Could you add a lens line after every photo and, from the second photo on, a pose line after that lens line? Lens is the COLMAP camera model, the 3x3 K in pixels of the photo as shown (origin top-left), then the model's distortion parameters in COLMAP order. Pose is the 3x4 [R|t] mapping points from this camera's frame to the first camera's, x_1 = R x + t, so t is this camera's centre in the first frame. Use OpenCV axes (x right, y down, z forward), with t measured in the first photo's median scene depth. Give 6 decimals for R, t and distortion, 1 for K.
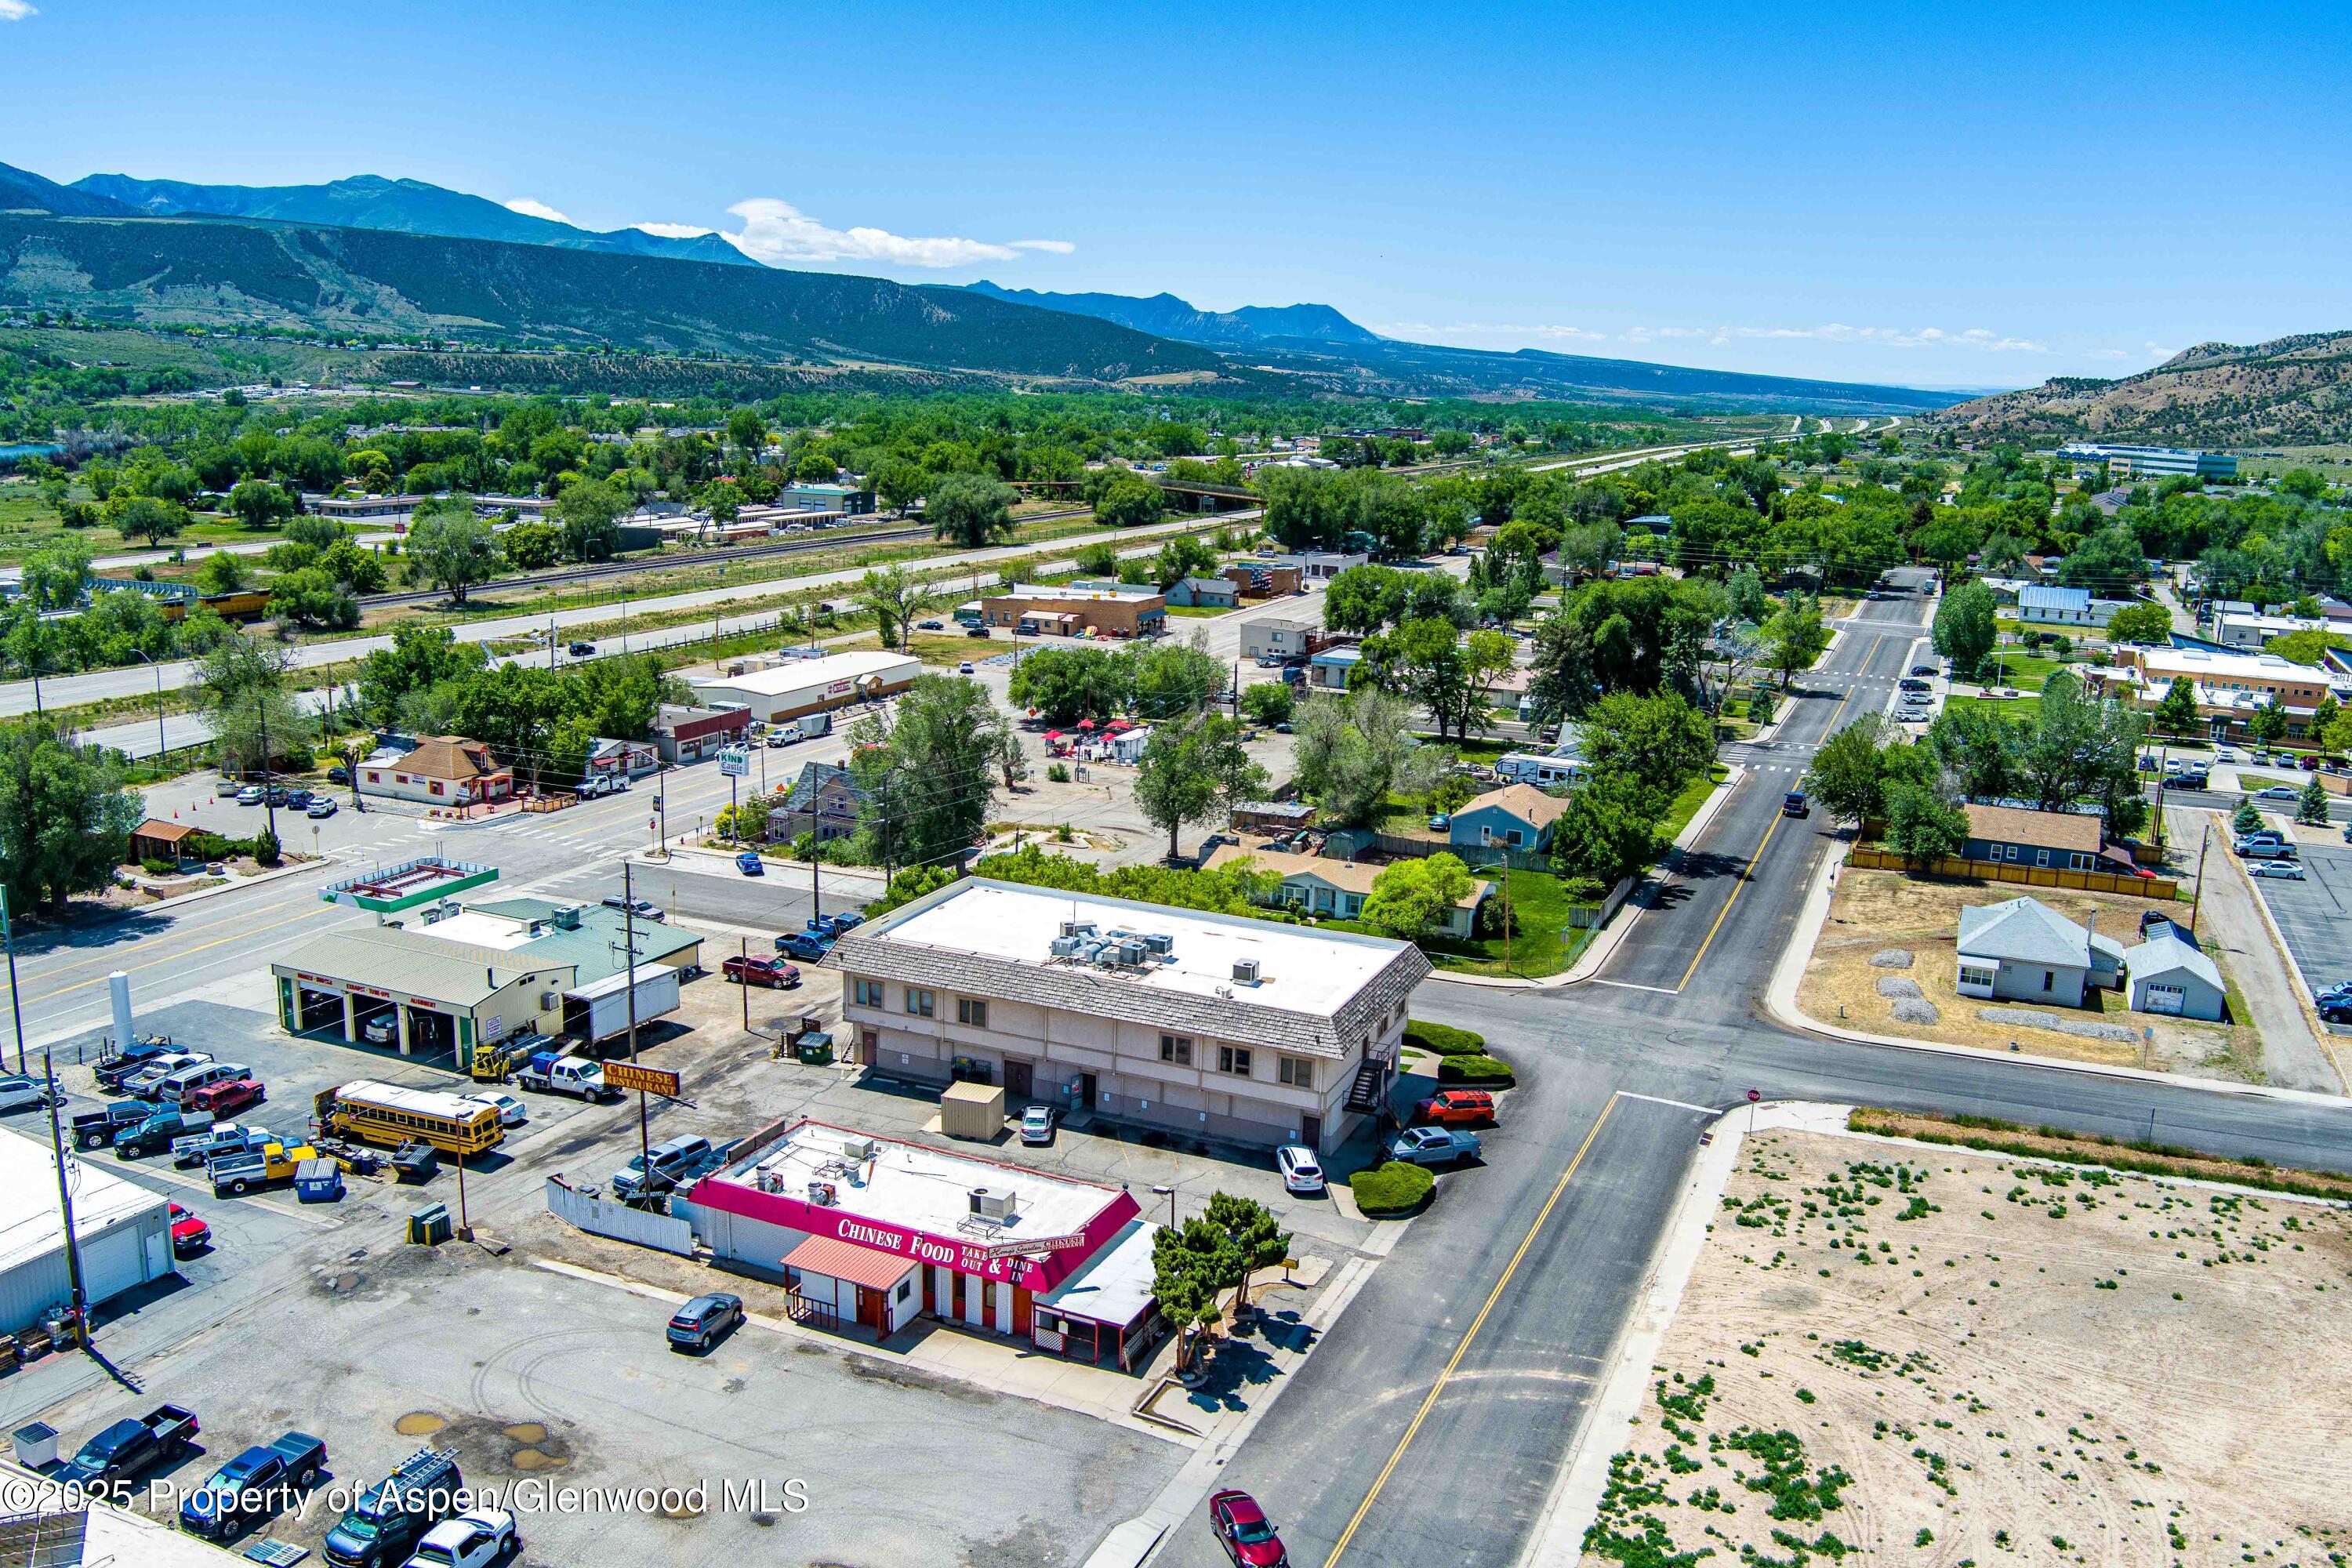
lens RADIAL K [[1882.8, 0, 1176.0], [0, 1882.8, 784.0], [0, 0, 1]] dist [-0.075344, 0.020422]
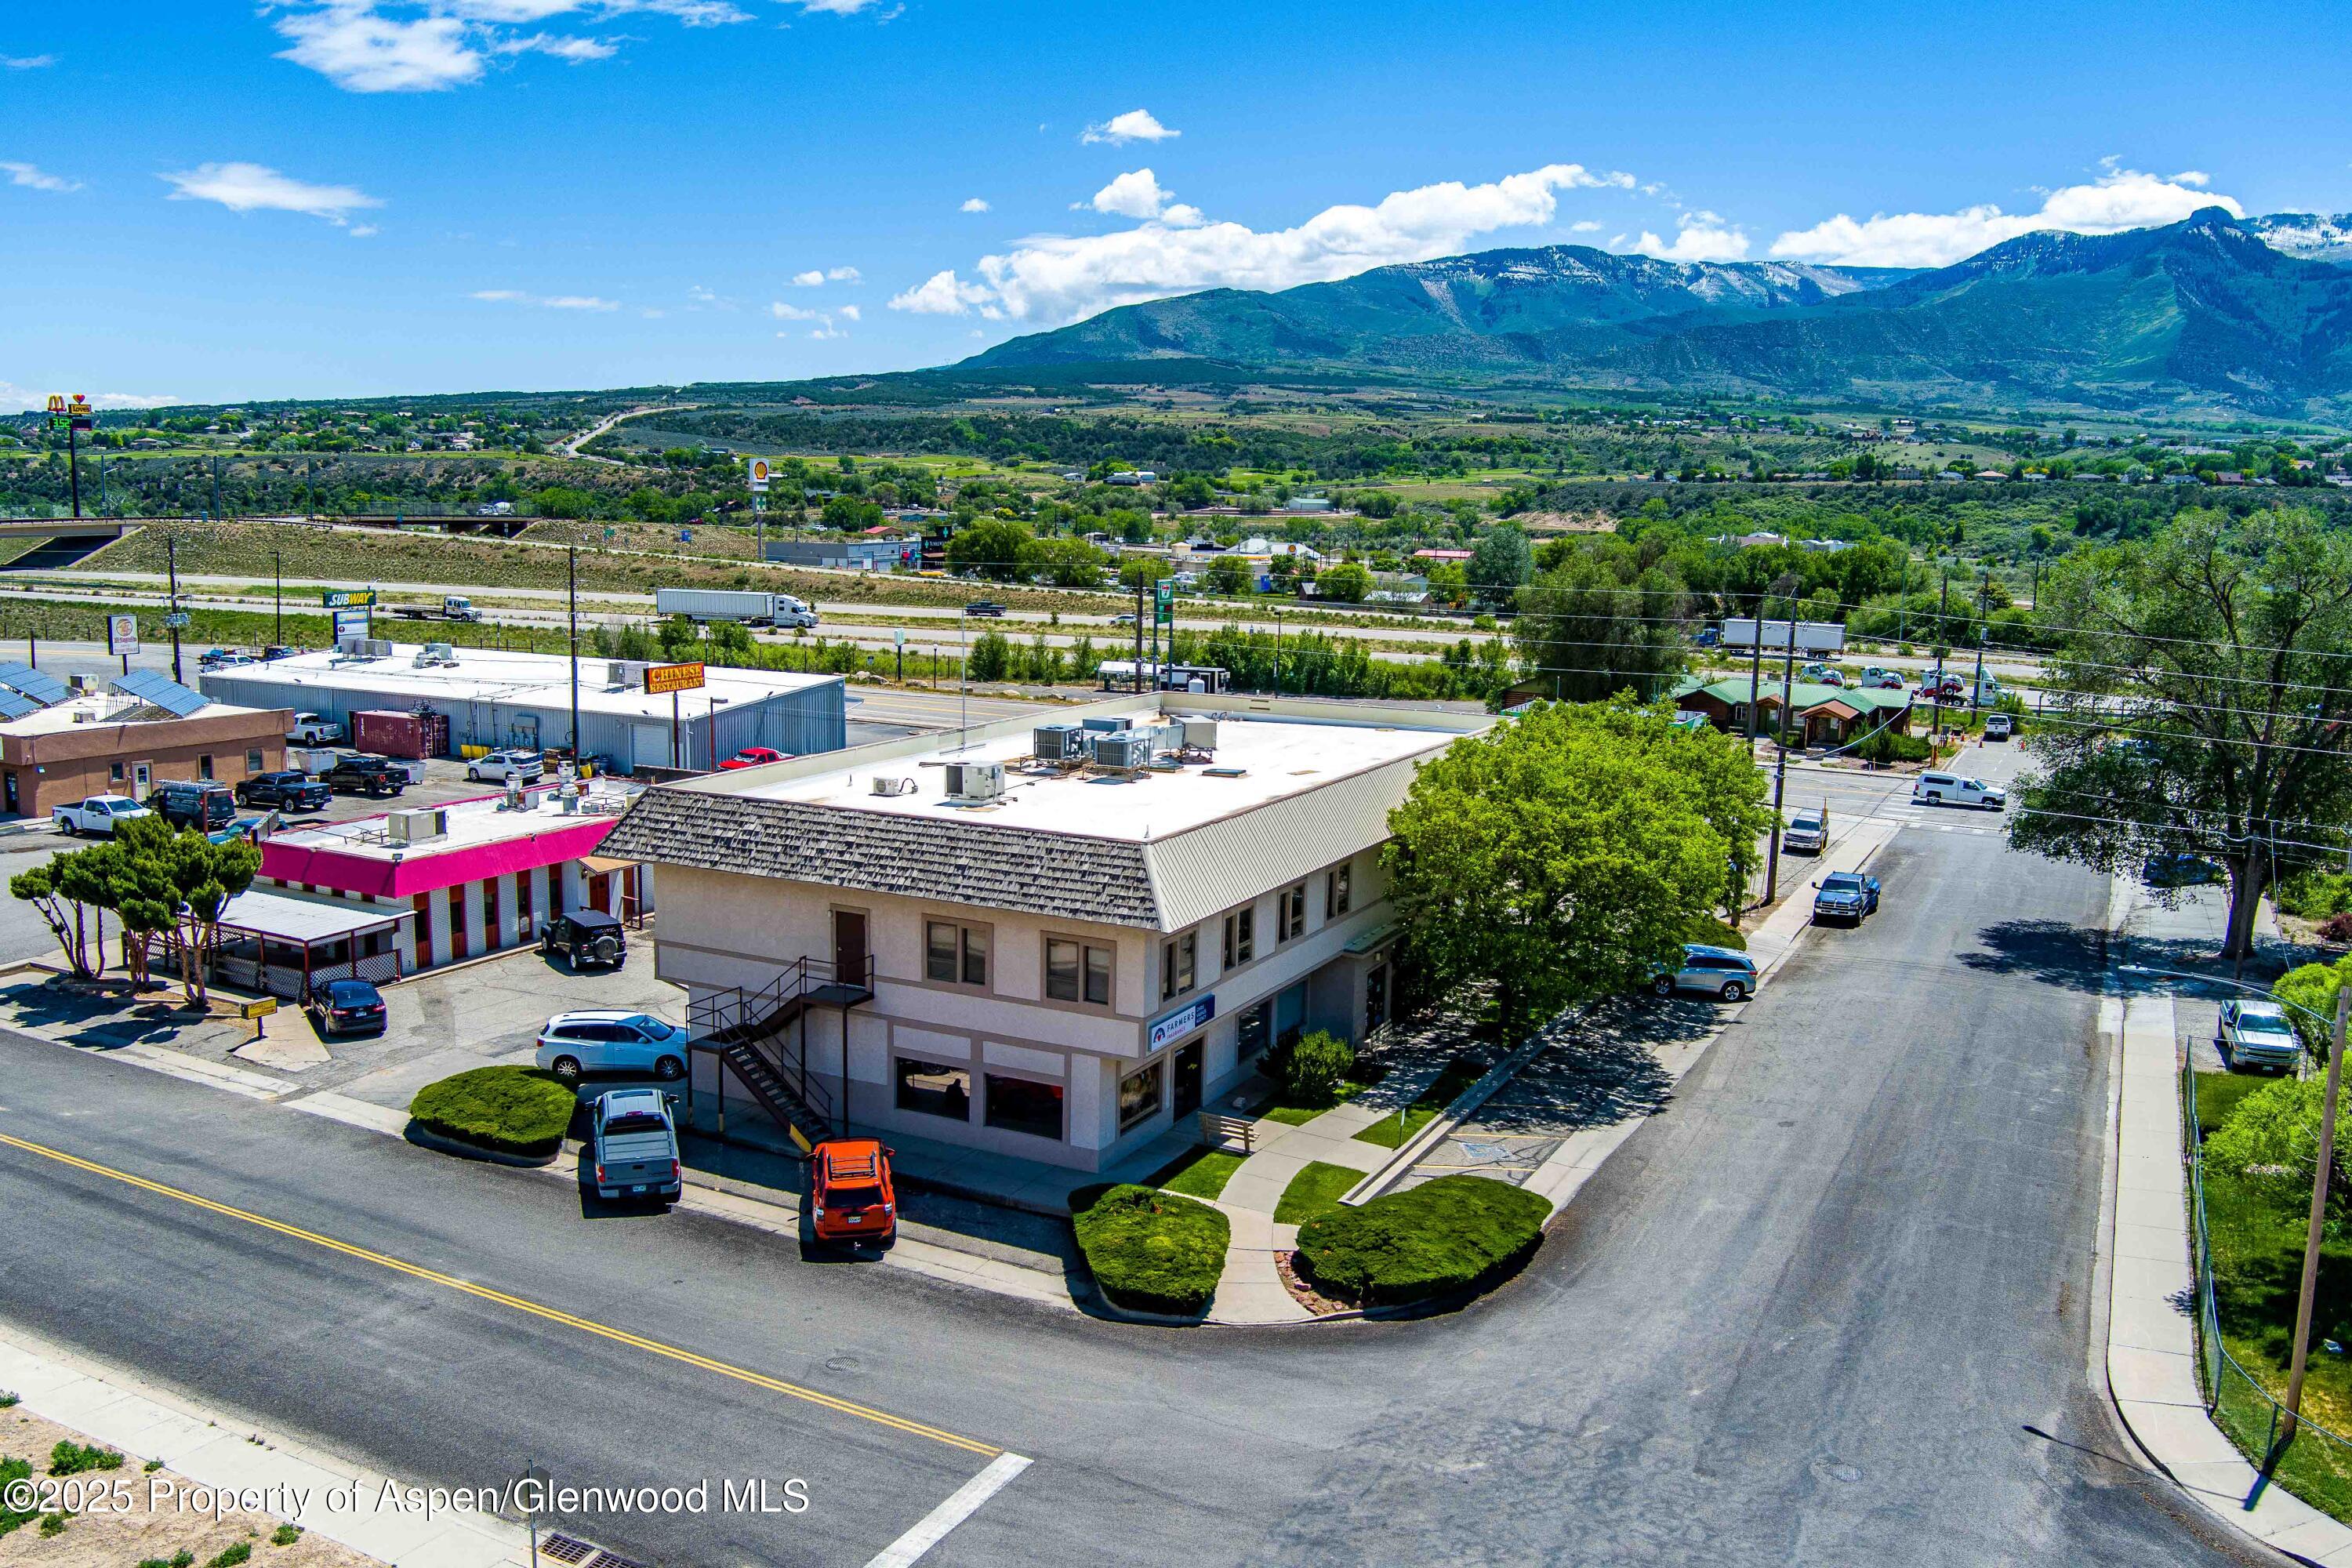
lens RADIAL K [[1882.8, 0, 1176.0], [0, 1882.8, 784.0], [0, 0, 1]] dist [-0.075344, 0.020422]
pose [[-0.055631, 0.118495, -0.991395, 0.616075], [-0.230360, 0.964621, 0.128221, 0.023378], [0.971514, 0.235511, -0.026366, 1.210466]]
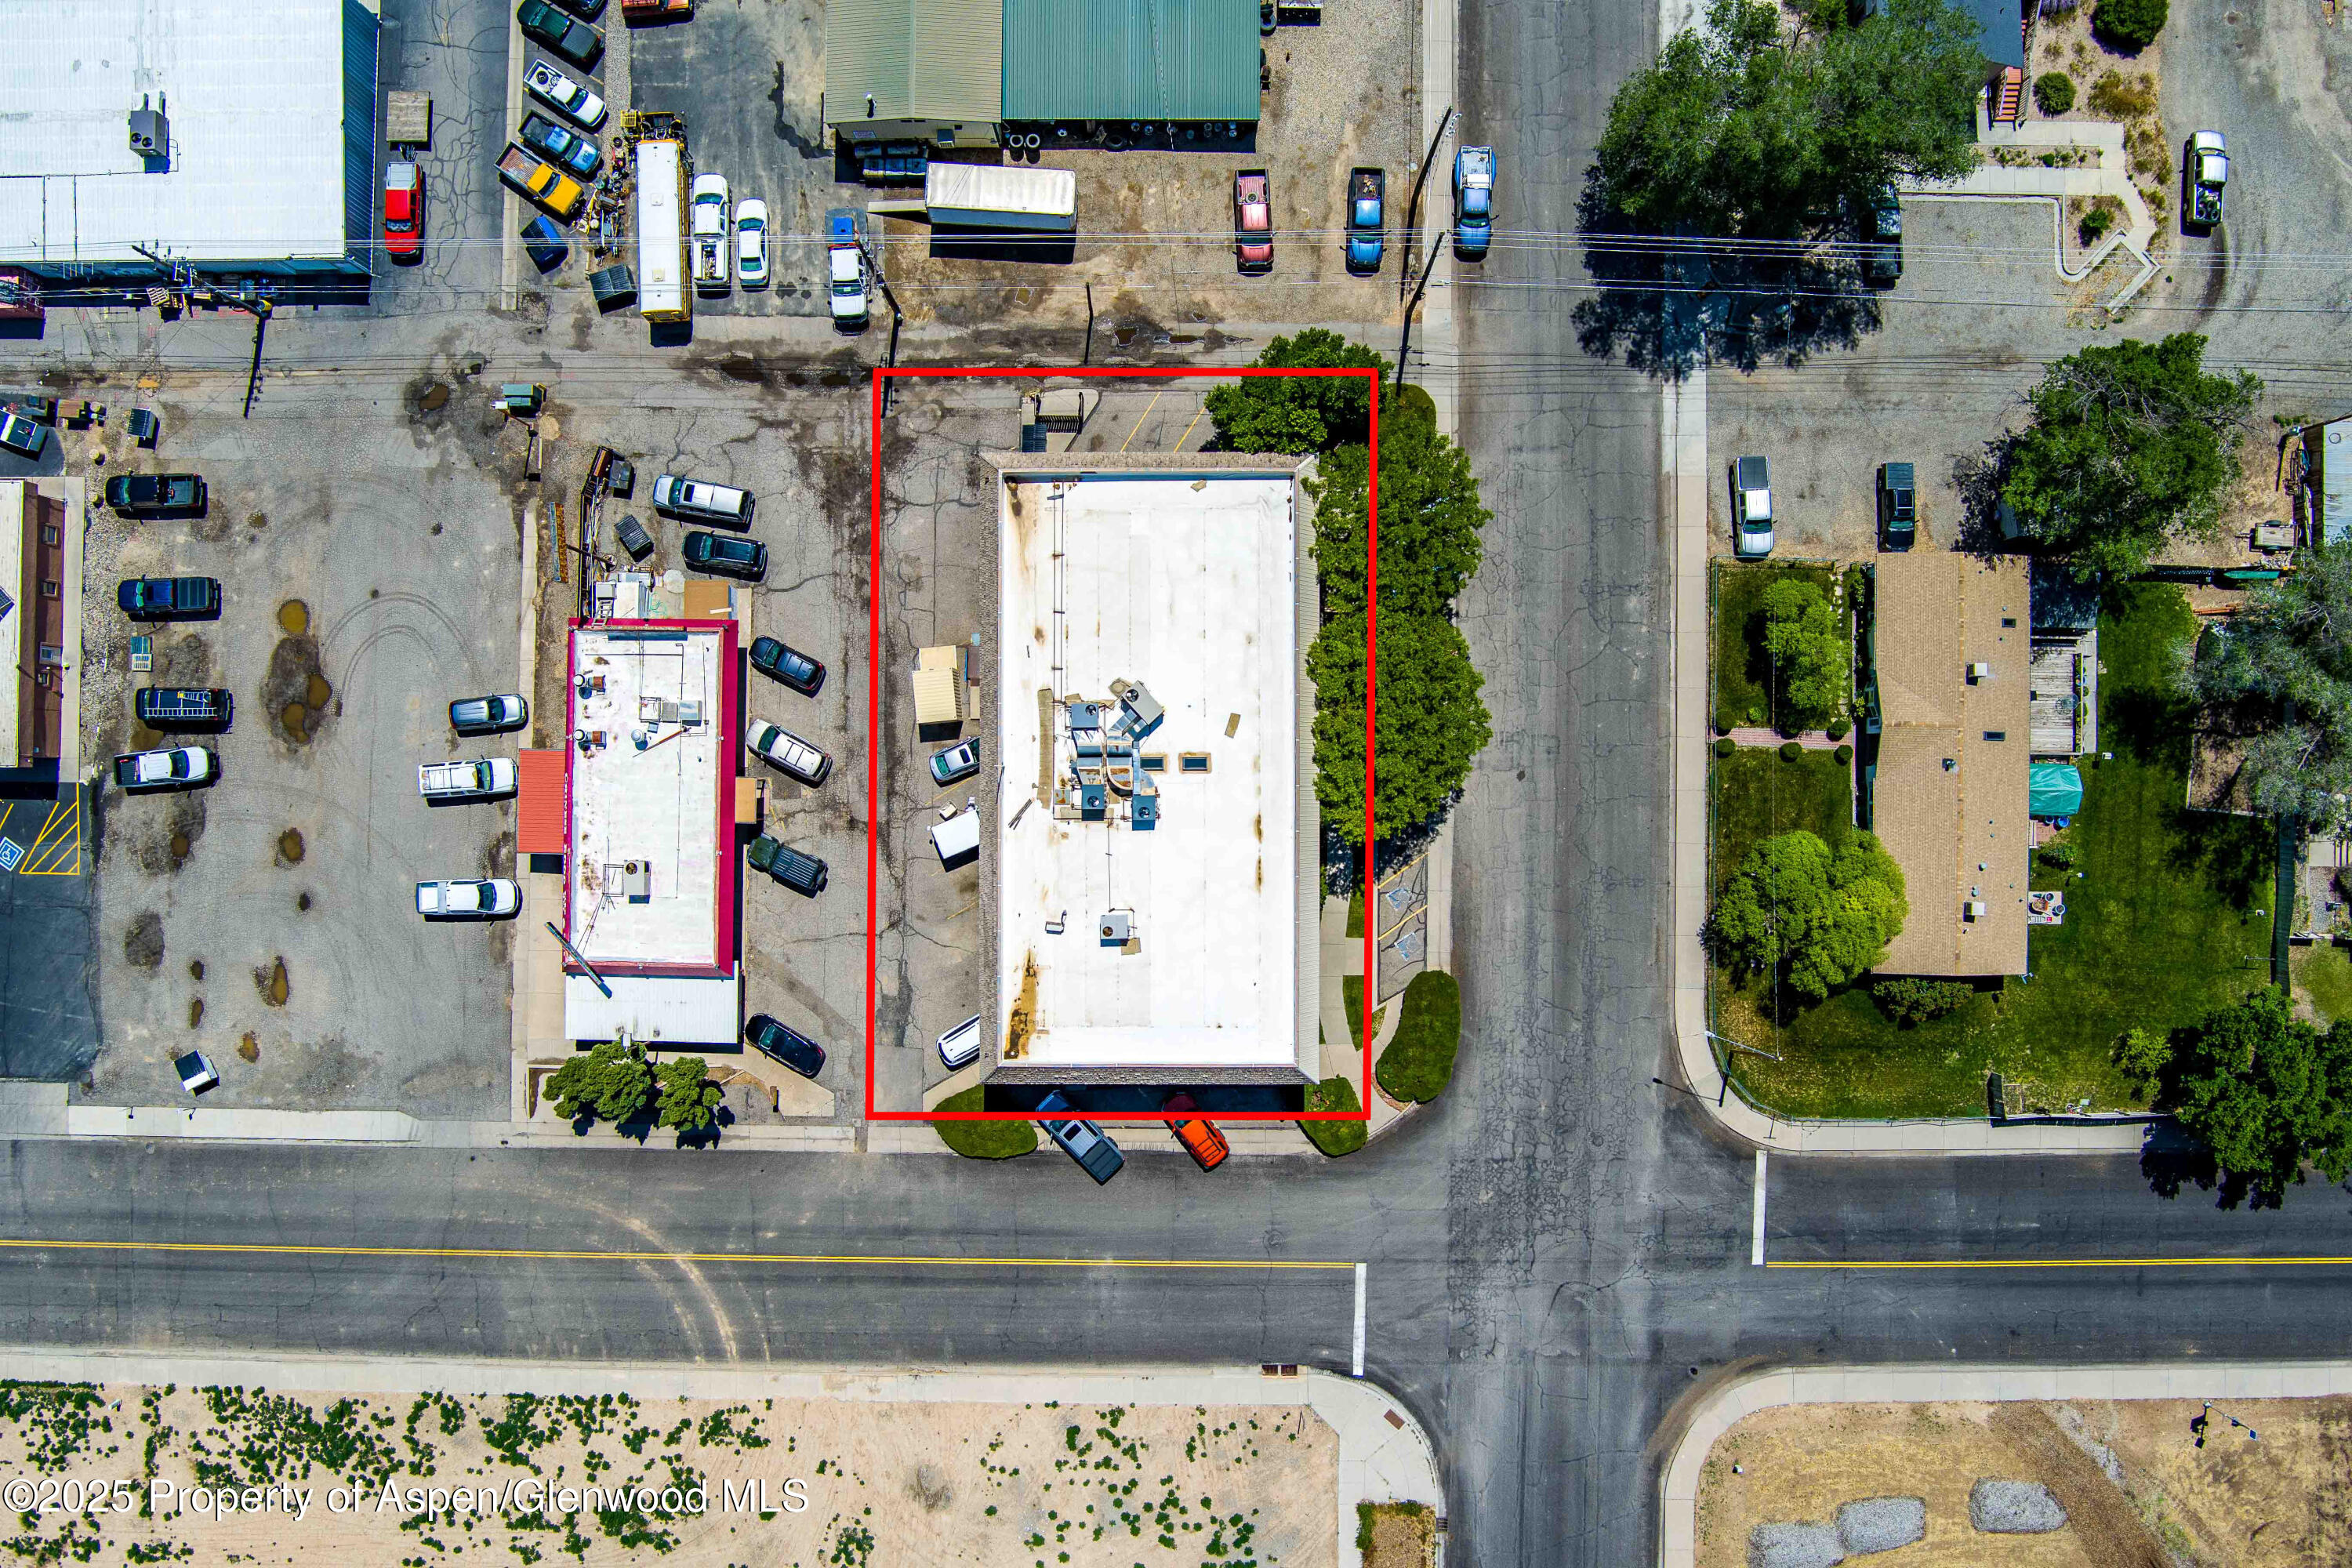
lens RADIAL K [[1882.8, 0, 1176.0], [0, 1882.8, 784.0], [0, 0, 1]] dist [-0.075344, 0.020422]
pose [[0.395897, 0.916658, -0.054805, 0.040191], [-0.170858, 0.132168, 0.976391, -0.901894], [0.902260, -0.377186, 0.208943, 0.979318]]
